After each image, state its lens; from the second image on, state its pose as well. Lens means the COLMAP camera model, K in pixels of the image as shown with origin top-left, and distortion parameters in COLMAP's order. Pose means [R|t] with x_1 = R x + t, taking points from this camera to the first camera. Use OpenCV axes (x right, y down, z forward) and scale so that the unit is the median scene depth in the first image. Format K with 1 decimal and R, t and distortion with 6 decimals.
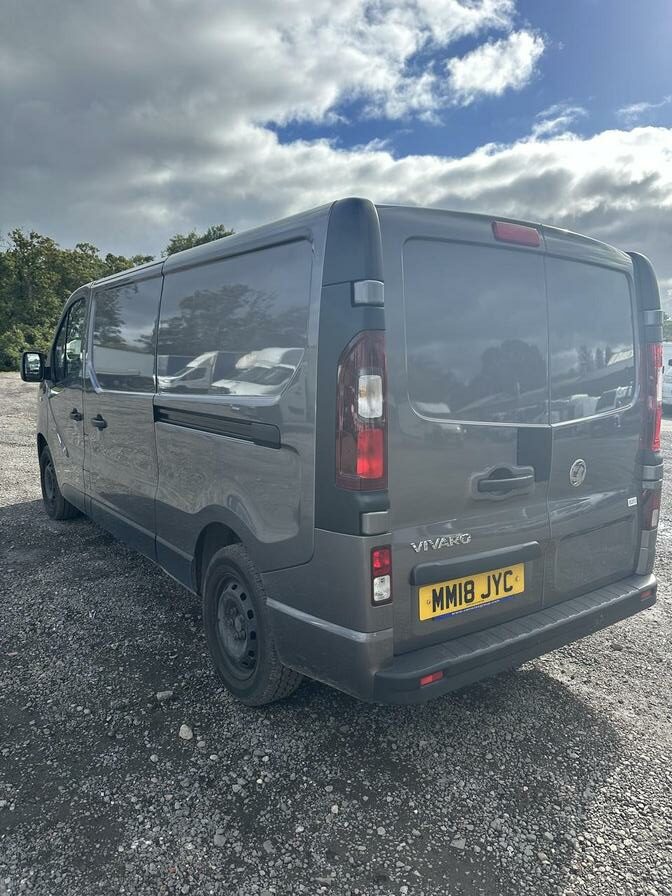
lens RADIAL K [[629.8, 0, 336.0], [0, 629.8, 448.0], [0, 0, 1]] dist [0.084103, -0.113261]
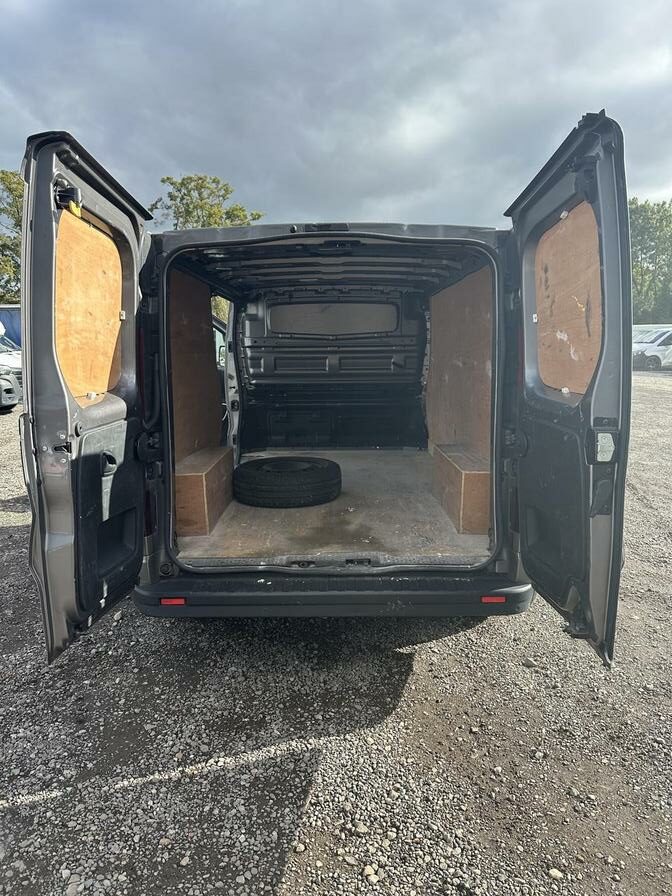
lens RADIAL K [[633.1, 0, 324.0], [0, 633.1, 445.3], [0, 0, 1]] dist [-0.004962, -0.000838]
pose [[0.798846, 0.068239, -0.597653, 1.012396], [-0.058604, 0.997647, 0.035578, -0.010740], [0.598674, 0.006603, 0.800965, 0.158181]]
